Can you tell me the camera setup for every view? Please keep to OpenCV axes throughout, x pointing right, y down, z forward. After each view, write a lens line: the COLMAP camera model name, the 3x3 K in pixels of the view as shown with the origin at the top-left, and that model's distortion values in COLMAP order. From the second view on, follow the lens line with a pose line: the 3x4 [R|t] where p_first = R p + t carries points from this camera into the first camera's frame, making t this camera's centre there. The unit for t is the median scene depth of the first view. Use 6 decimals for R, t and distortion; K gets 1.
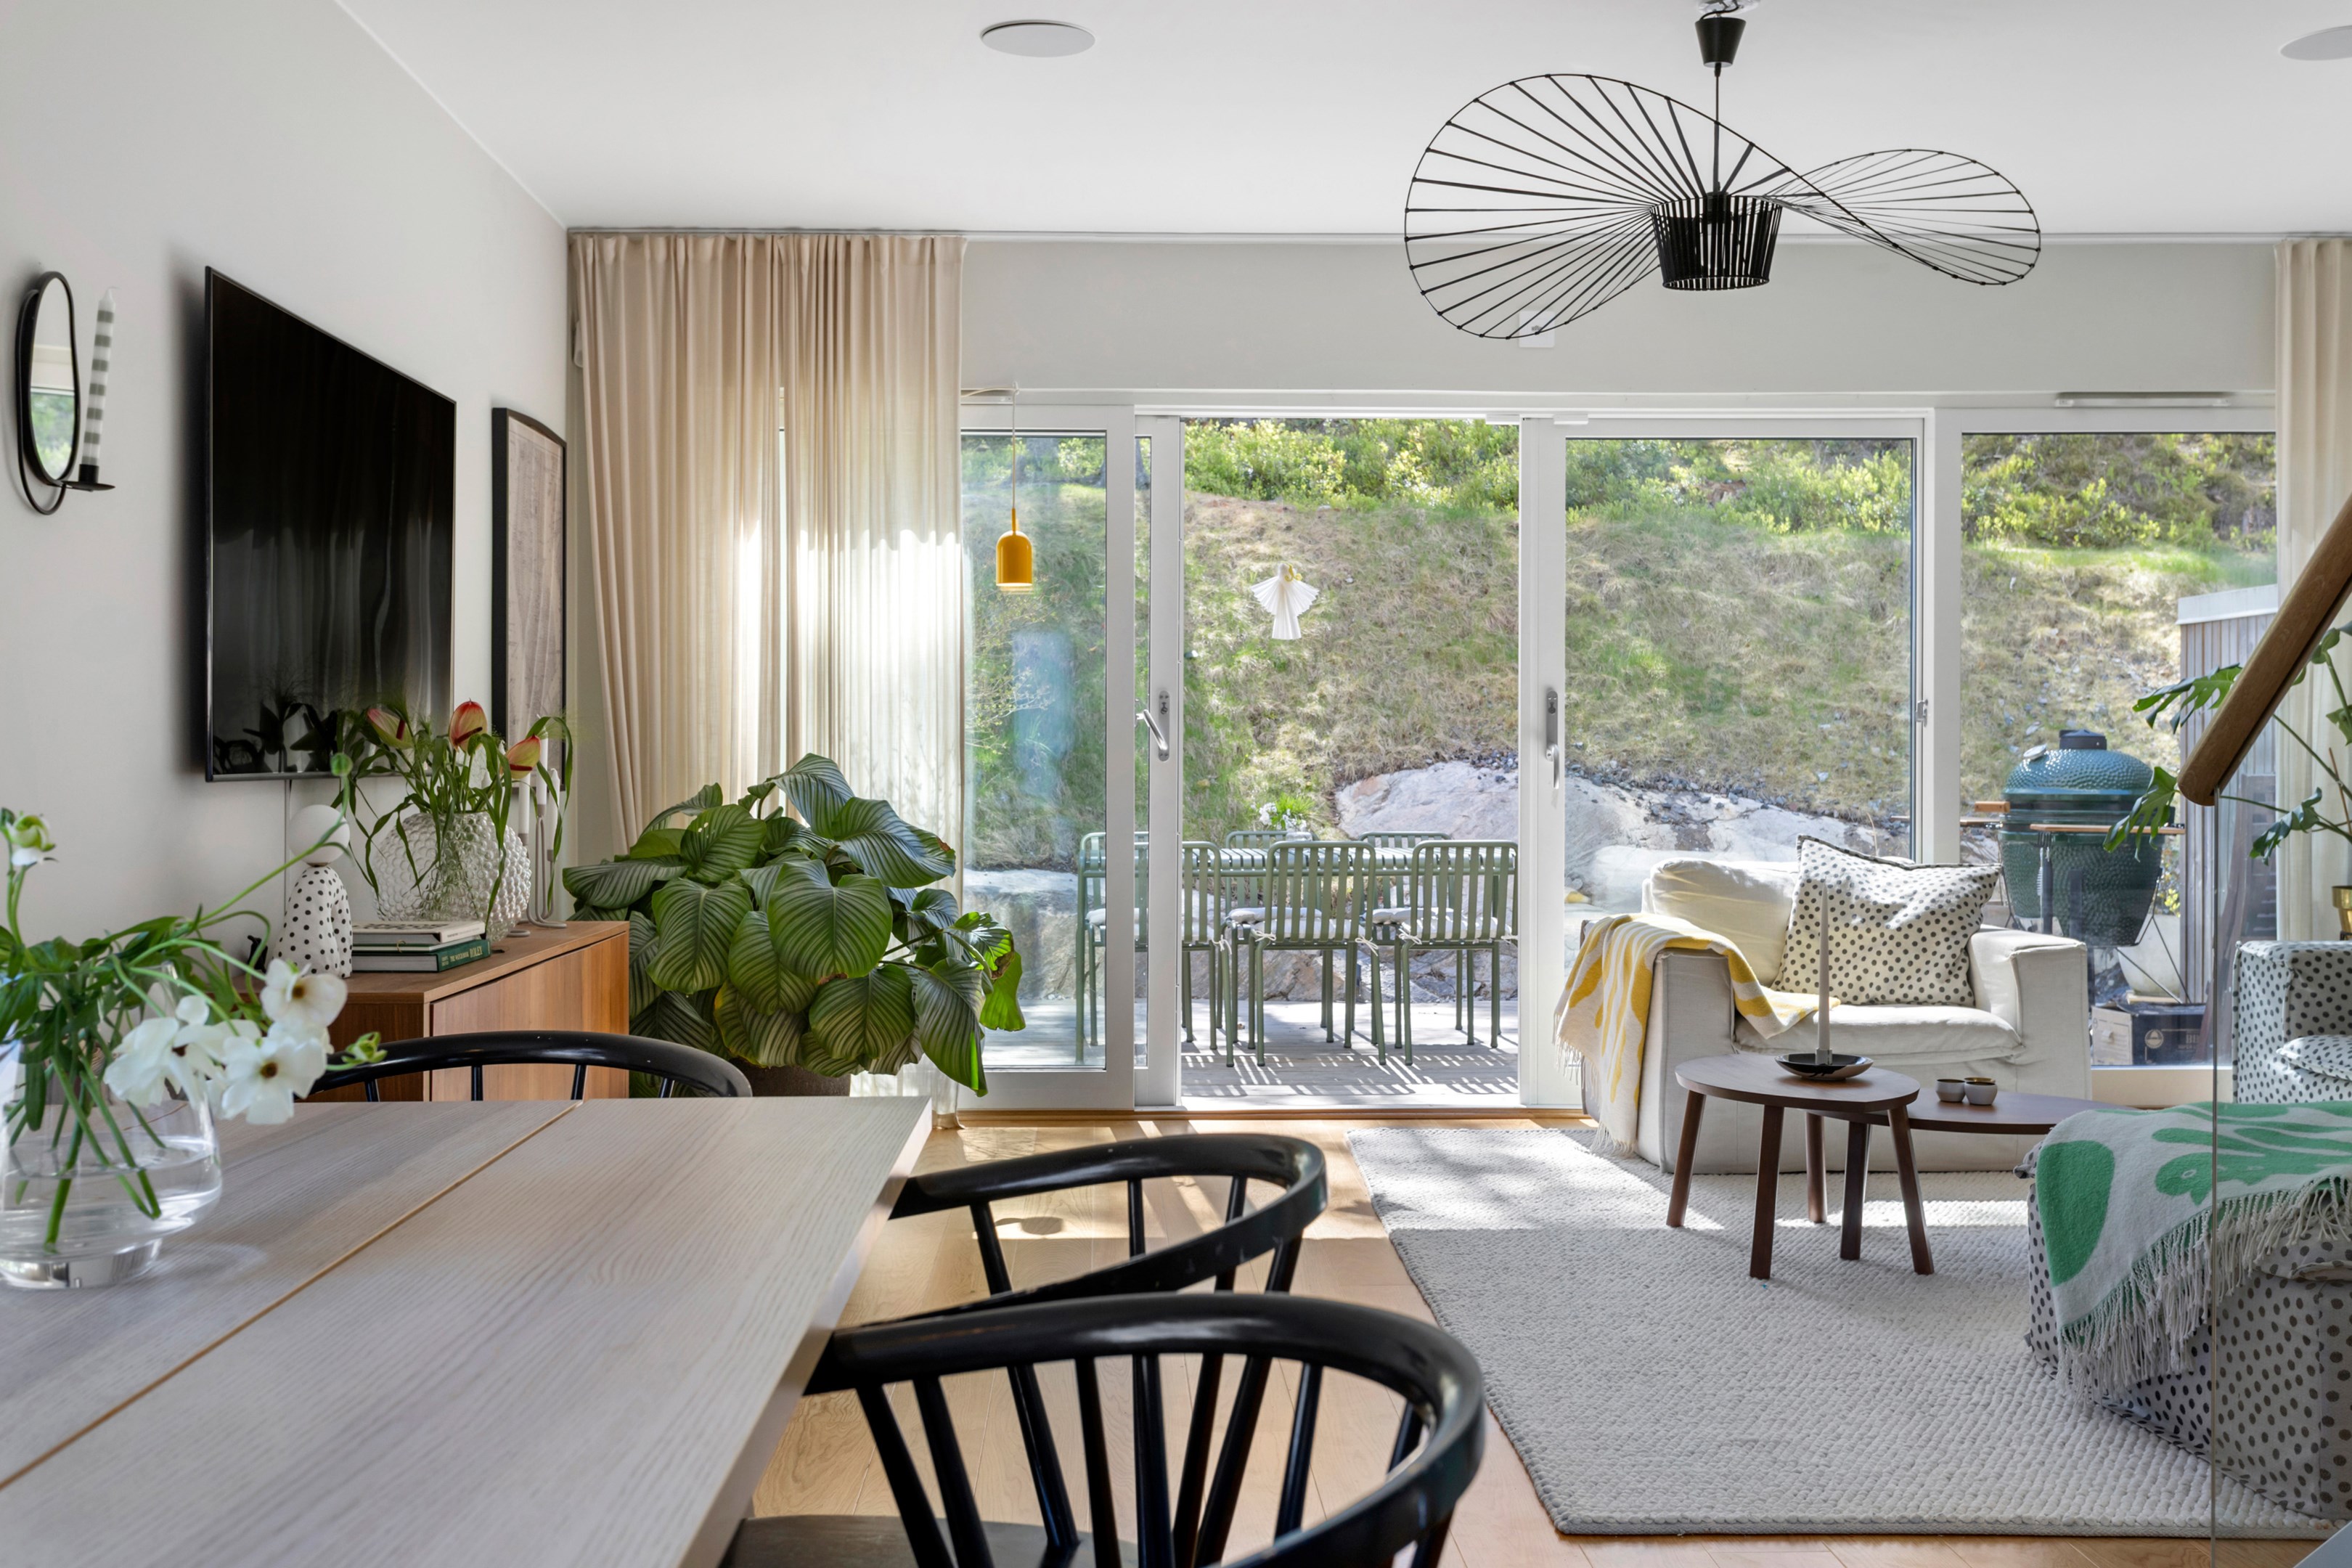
lens RADIAL K [[2445.3, 0, 1184.3], [0, 2445.3, 775.0], [0, 0, 1]] dist [-0.018061, 0.000000]
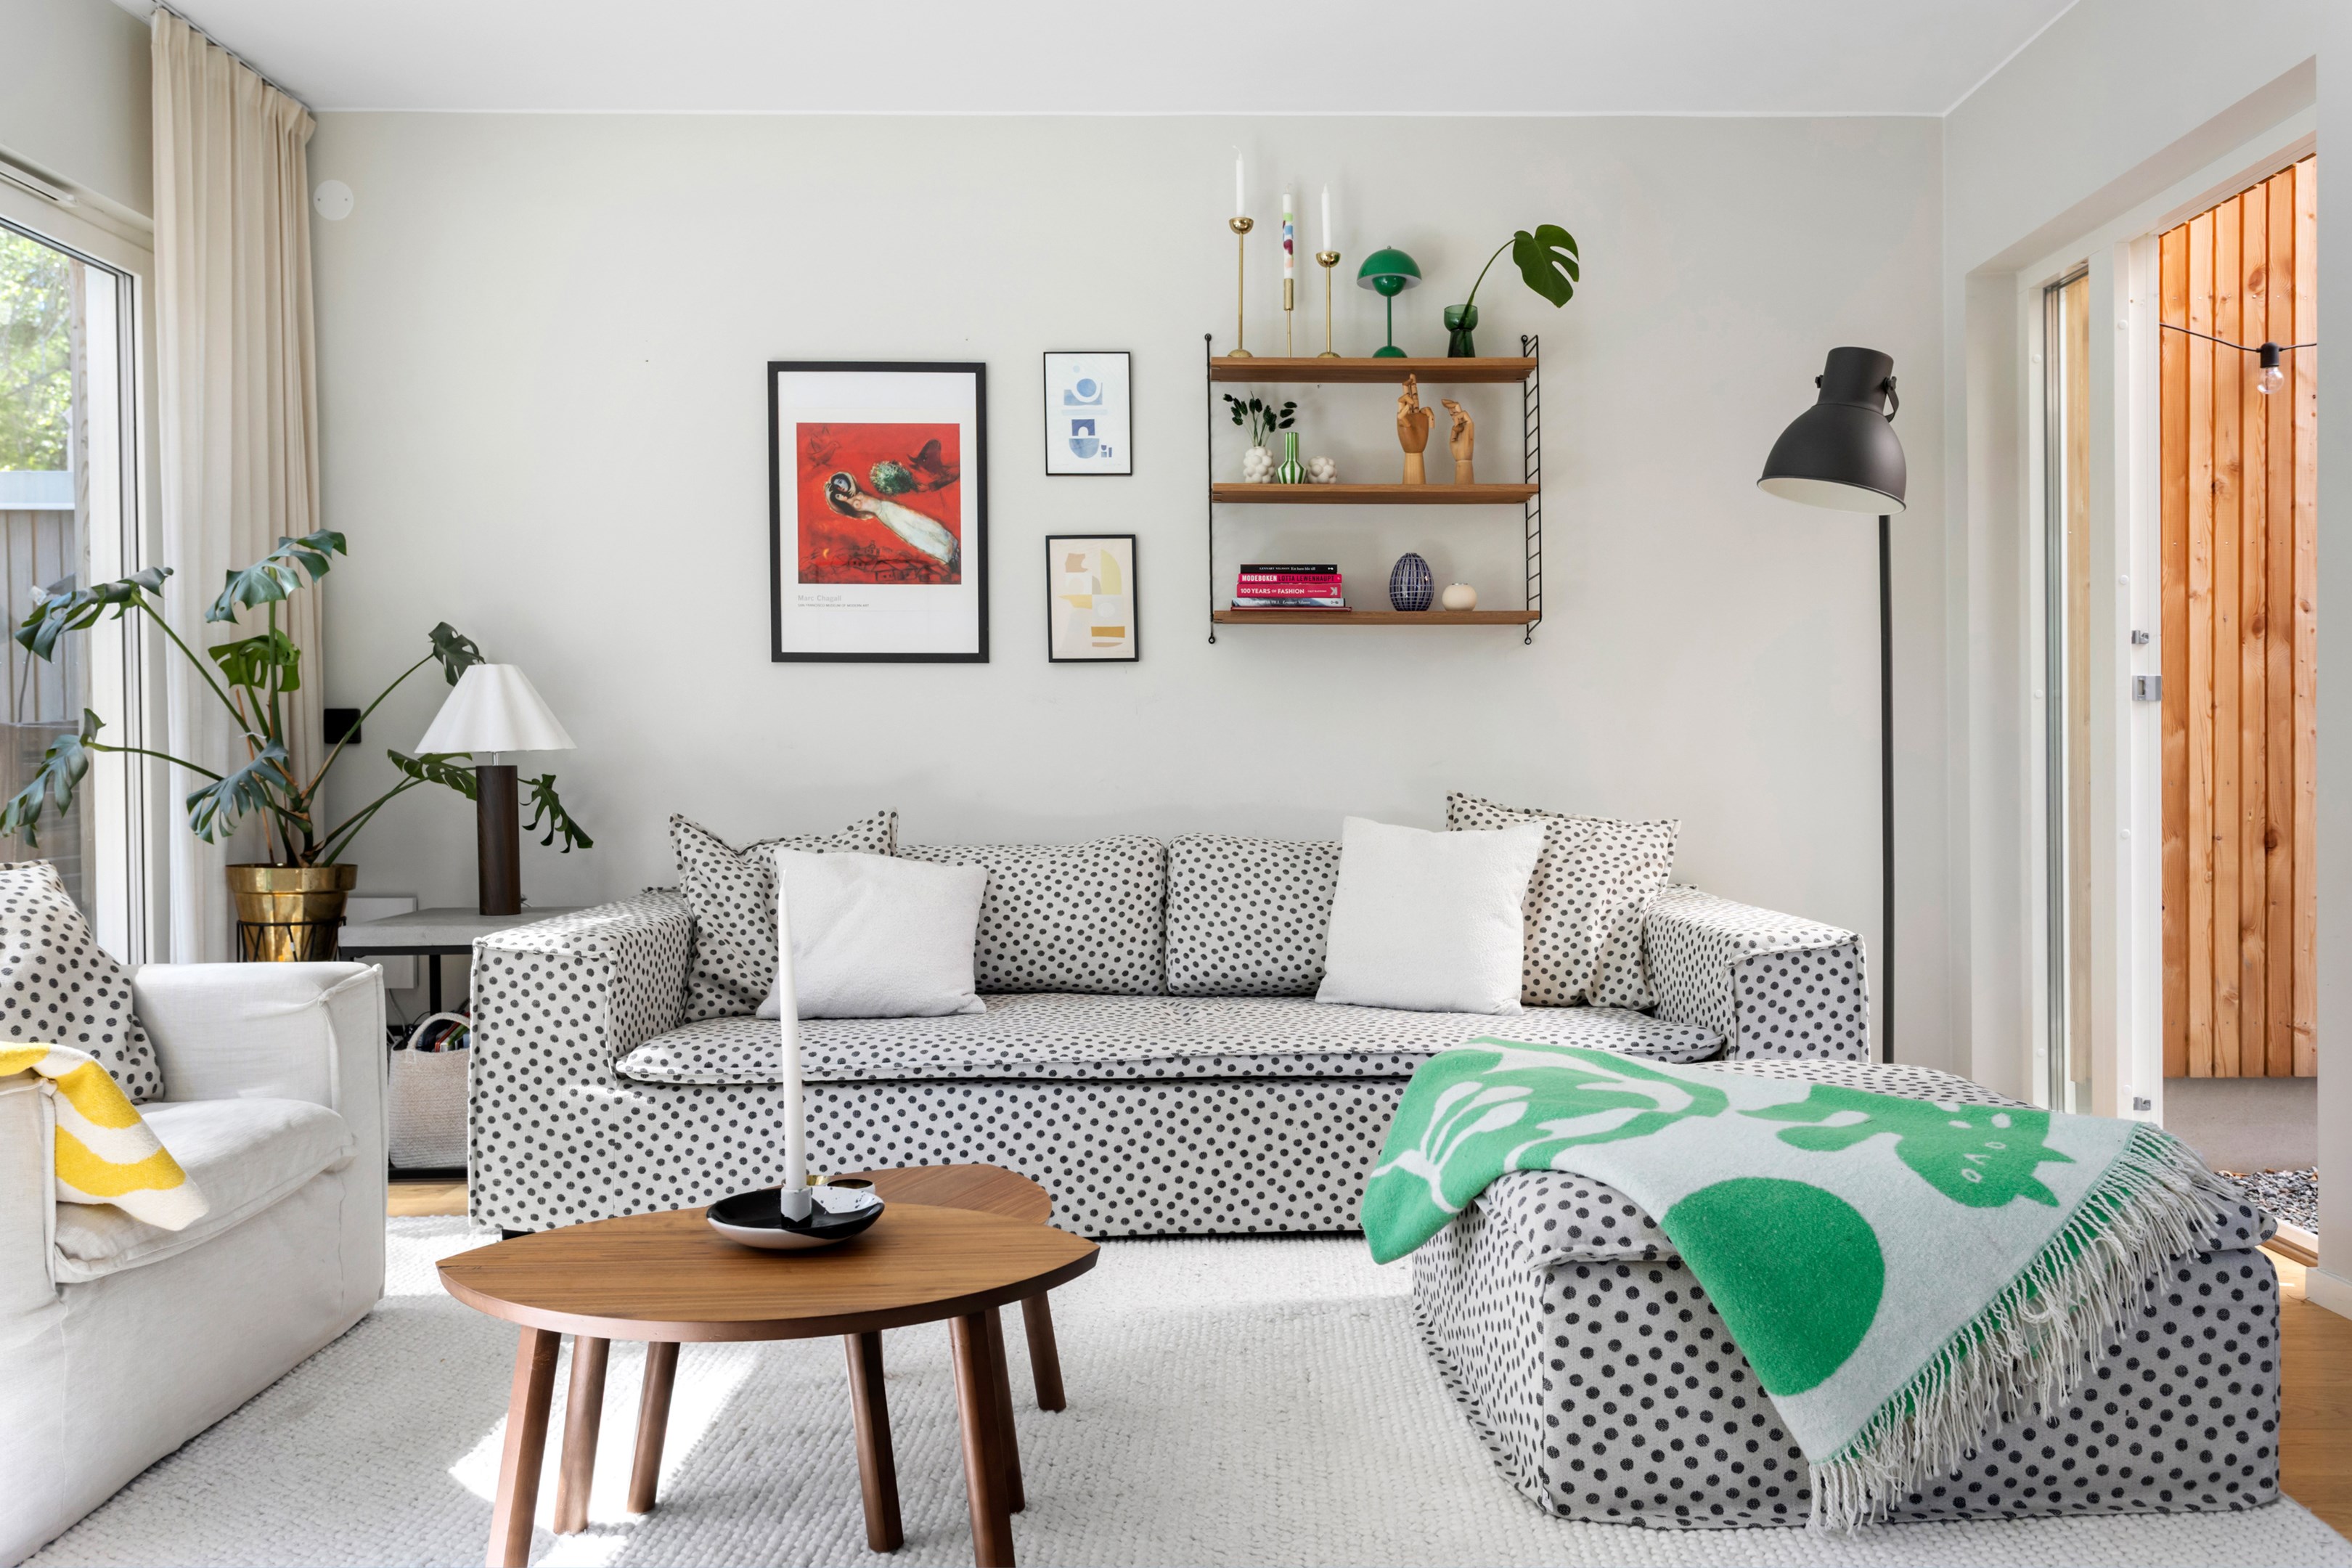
lens RADIAL K [[1828.2, 0, 1194.6], [0, 1828.2, 779.3], [0, 0, 1]] dist [0.009862, 0.003312]
pose [[0.011291, -0.012635, 0.999856, -0.113407], [0.011090, 0.999860, 0.012510, 0.013915], [-0.999875, 0.010947, 0.011430, 0.708082]]
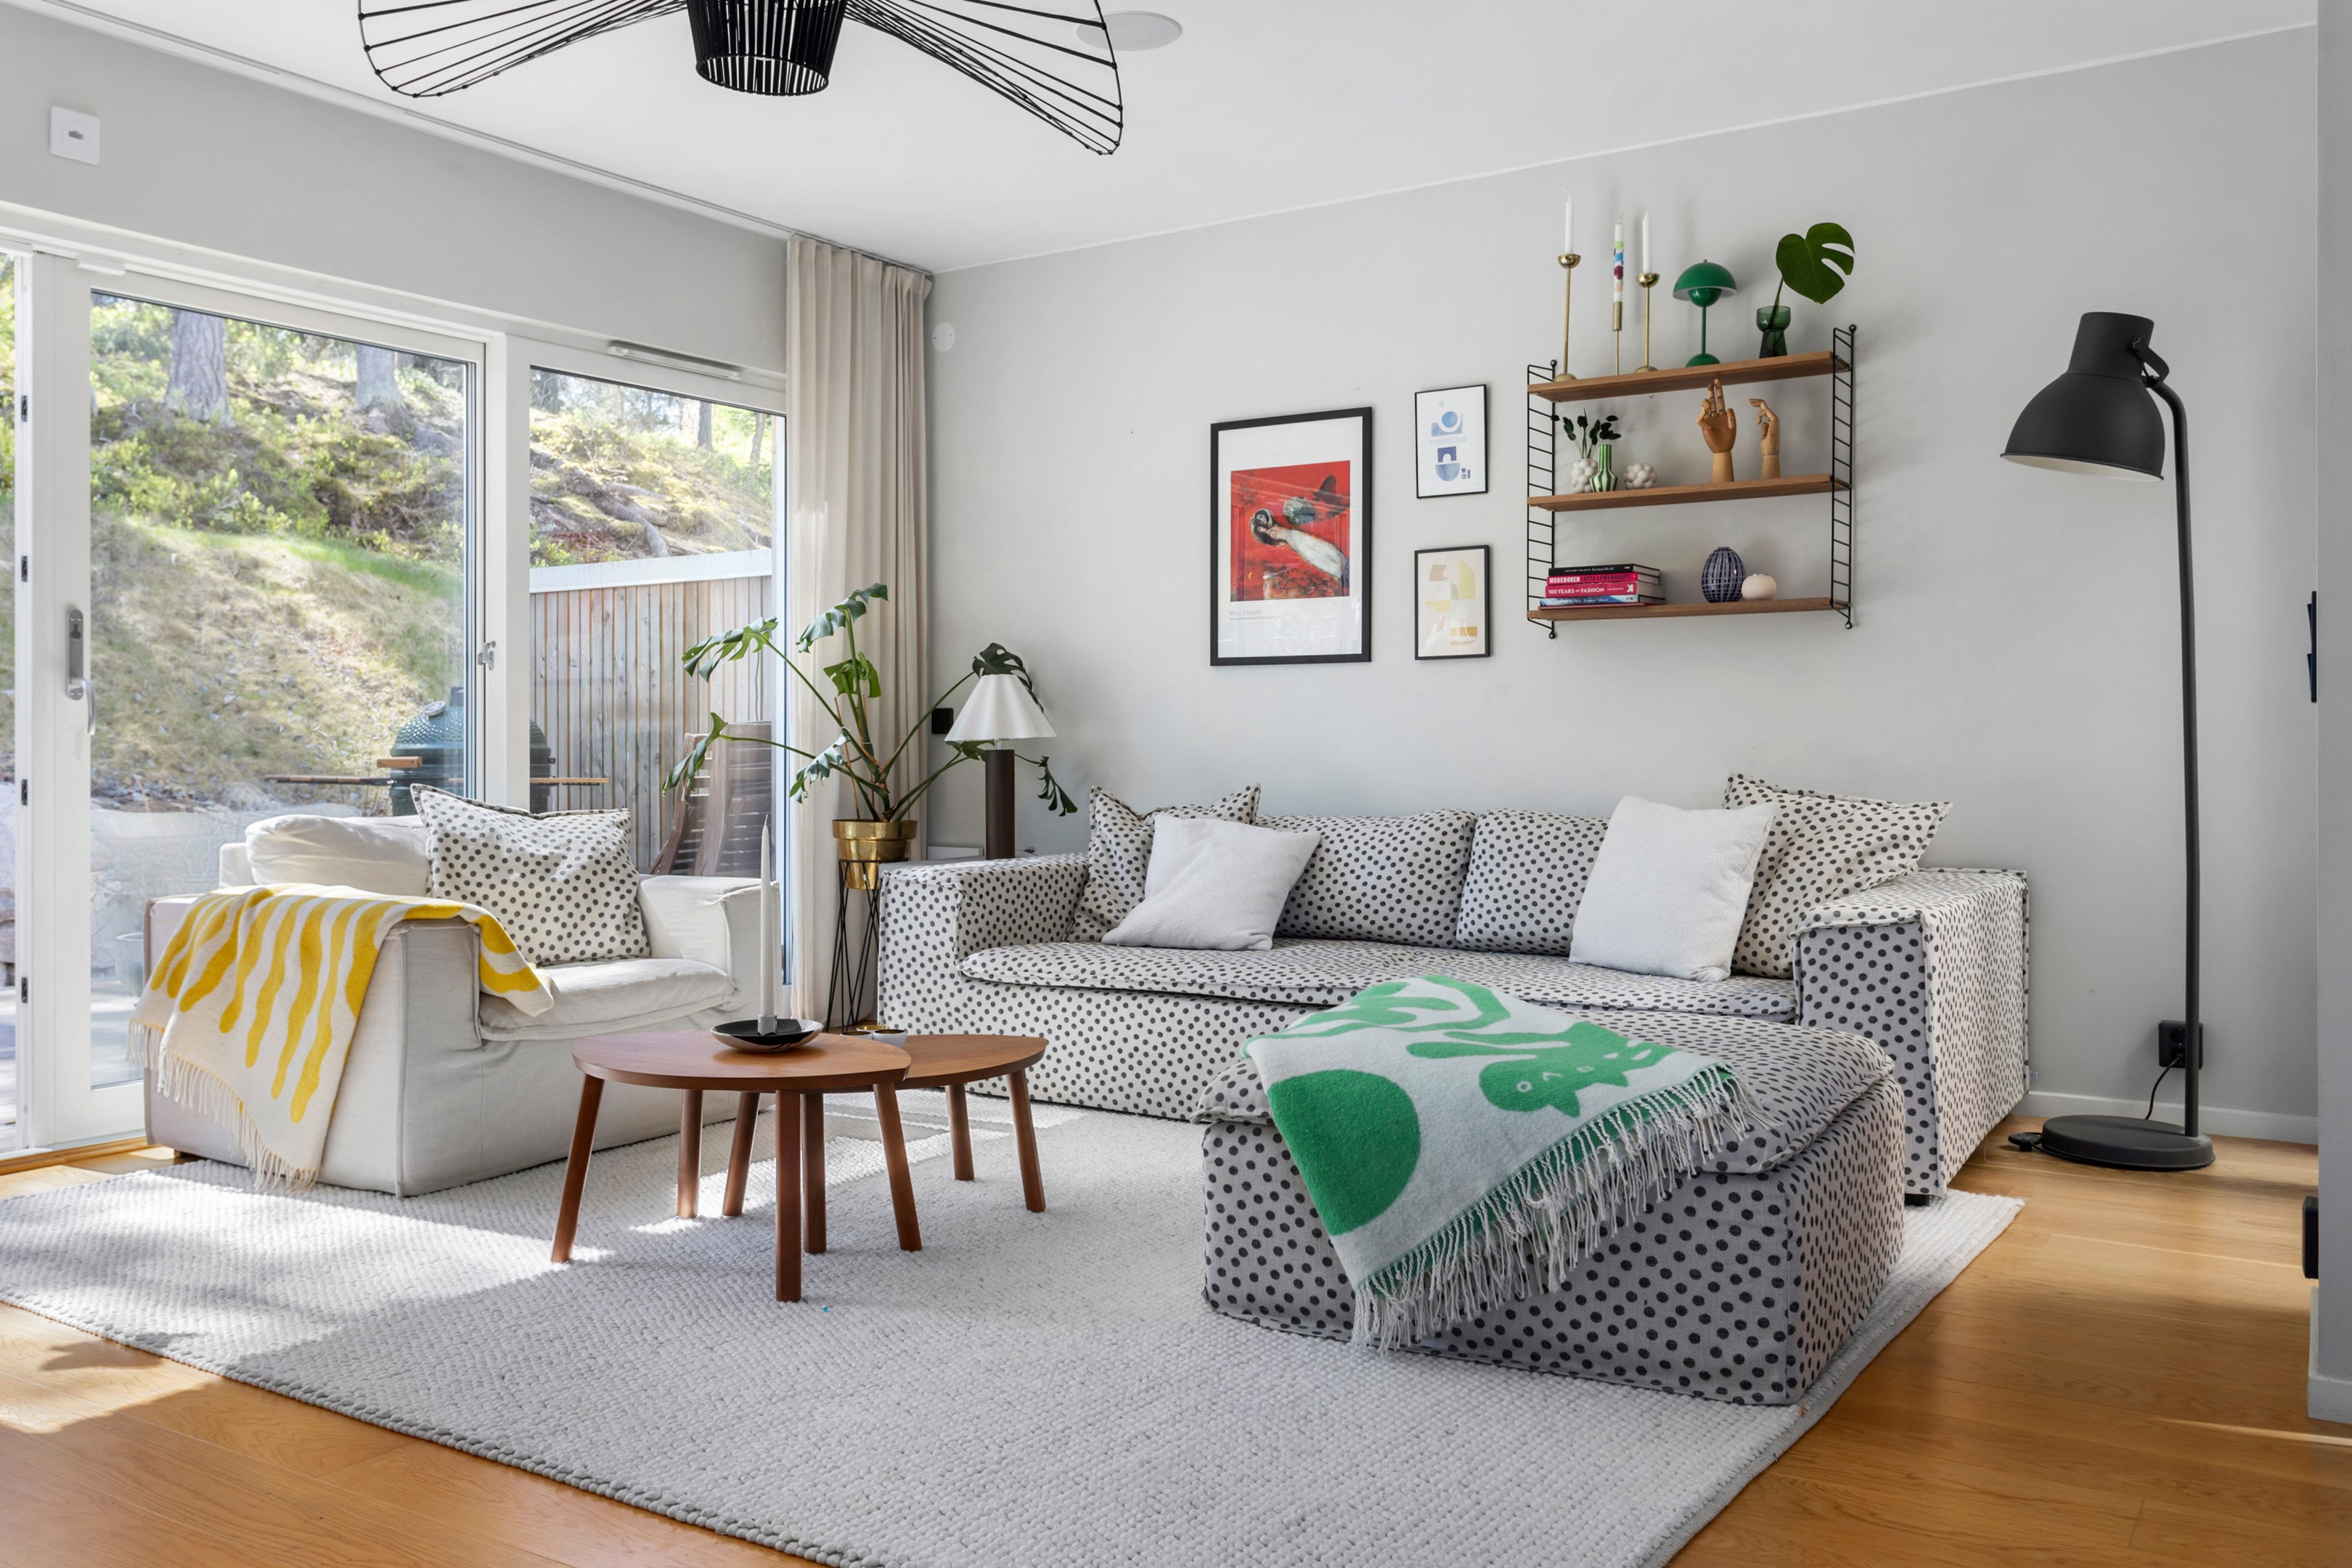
lens RADIAL K [[1861.9, 0, 1155.9], [0, 1861.9, 749.0], [0, 0, 1]] dist [0.012483, 0.000089]
pose [[0.552895, -0.005293, 0.833234, -0.165313], [0.013601, 0.999904, -0.002673, 0.017411], [-0.833140, 0.012811, 0.552913, 0.411345]]
